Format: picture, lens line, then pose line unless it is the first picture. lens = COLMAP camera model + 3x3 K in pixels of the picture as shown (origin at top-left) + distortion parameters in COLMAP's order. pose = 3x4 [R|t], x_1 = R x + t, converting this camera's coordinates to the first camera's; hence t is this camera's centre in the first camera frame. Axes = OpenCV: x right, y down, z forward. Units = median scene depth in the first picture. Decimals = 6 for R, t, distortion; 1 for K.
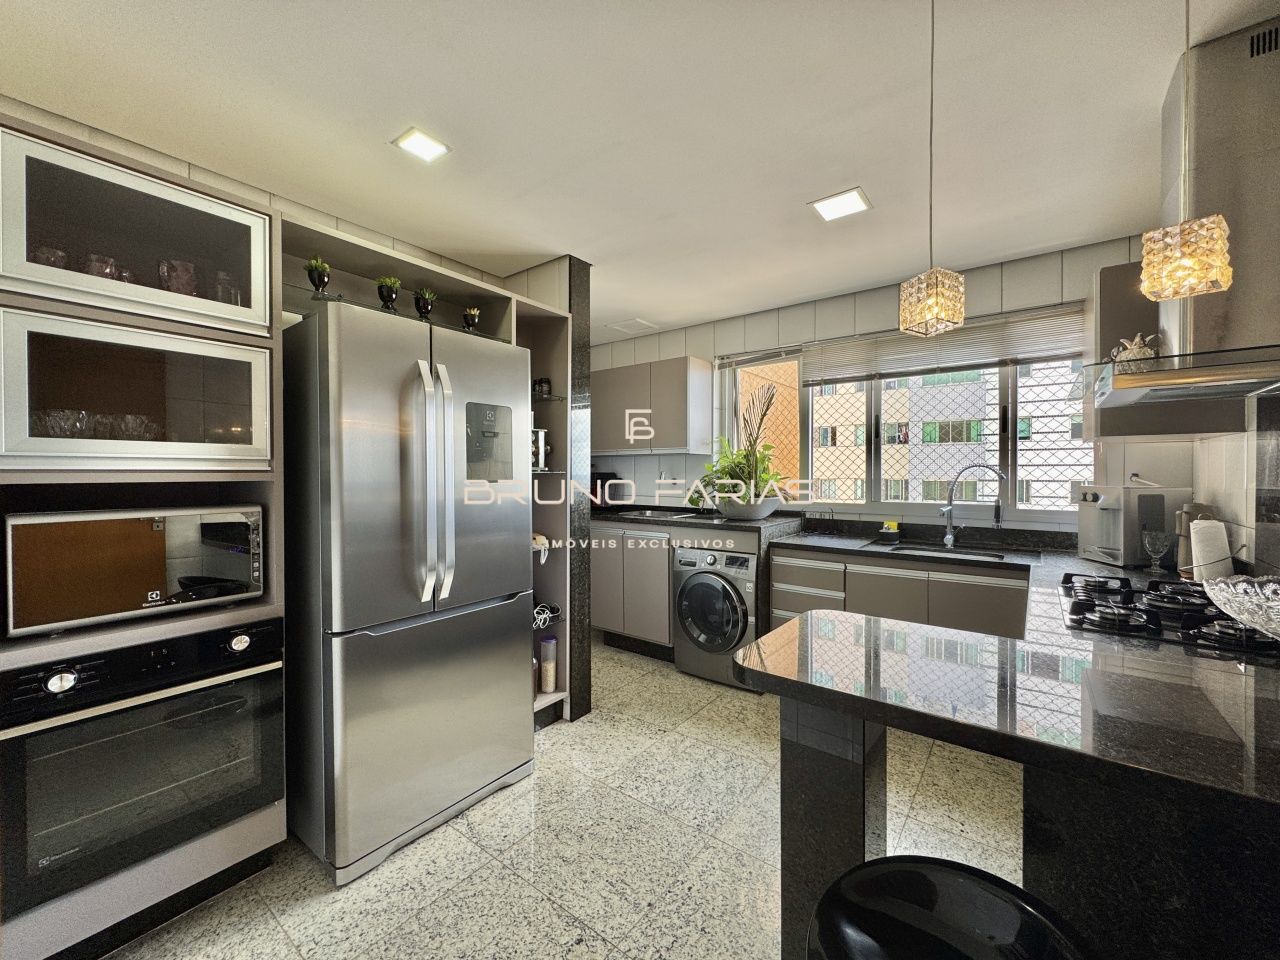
lens RADIAL K [[512.0, 0, 643.4], [0, 512.0, 478.5], [0, 0, 1]] dist [-0.004136, 0.000083]
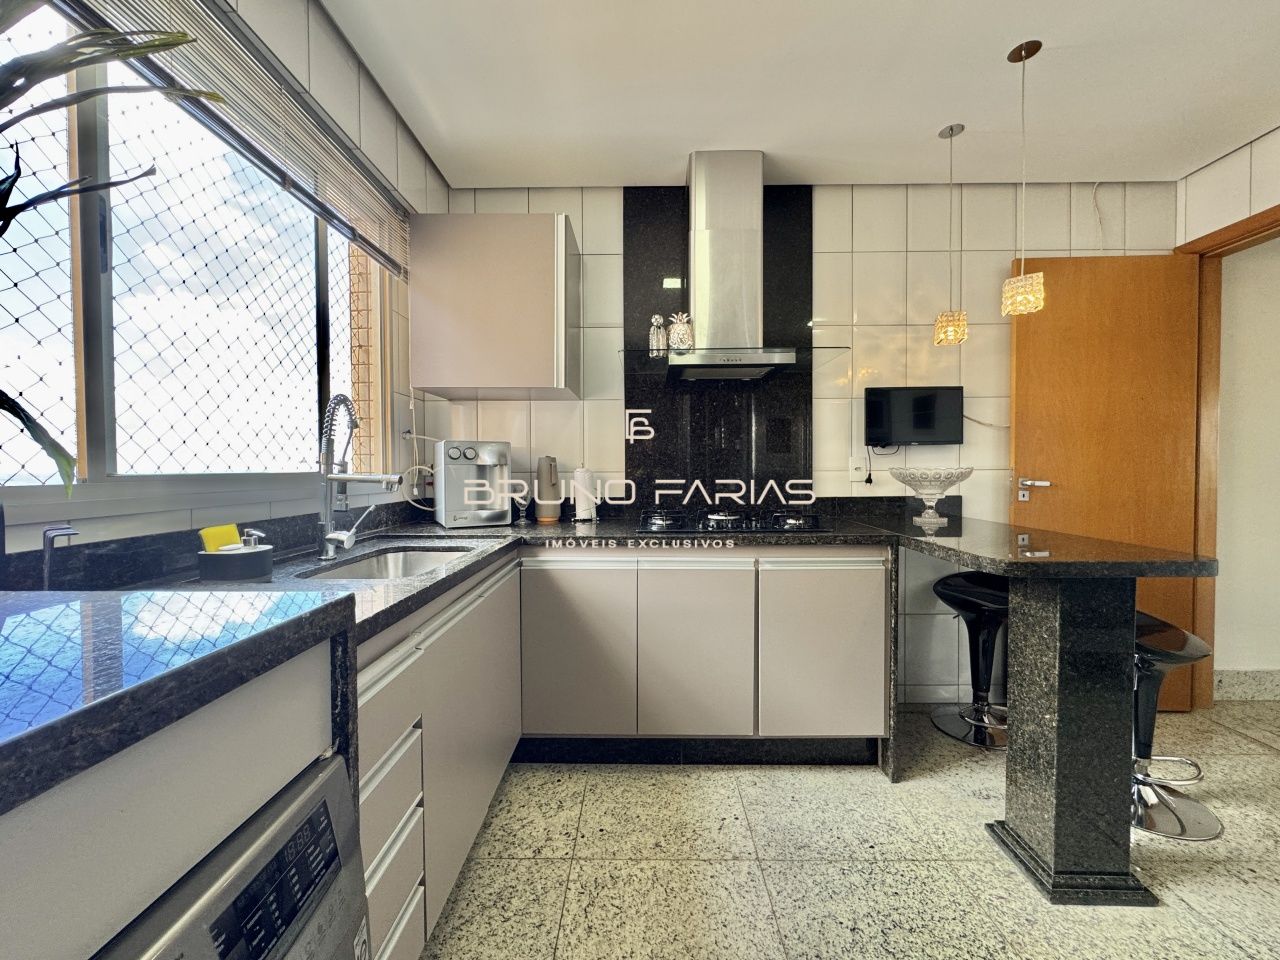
lens RADIAL K [[512.0, 0, 644.0], [0, 512.0, 478.5], [0, 0, 1]] dist [-0.004136, 0.000083]
pose [[-0.602257, -0.014003, 0.798179, 0.010904], [0.012498, 0.999558, 0.026966, 0.041136], [-0.798204, 0.026216, -0.601816, 0.898056]]
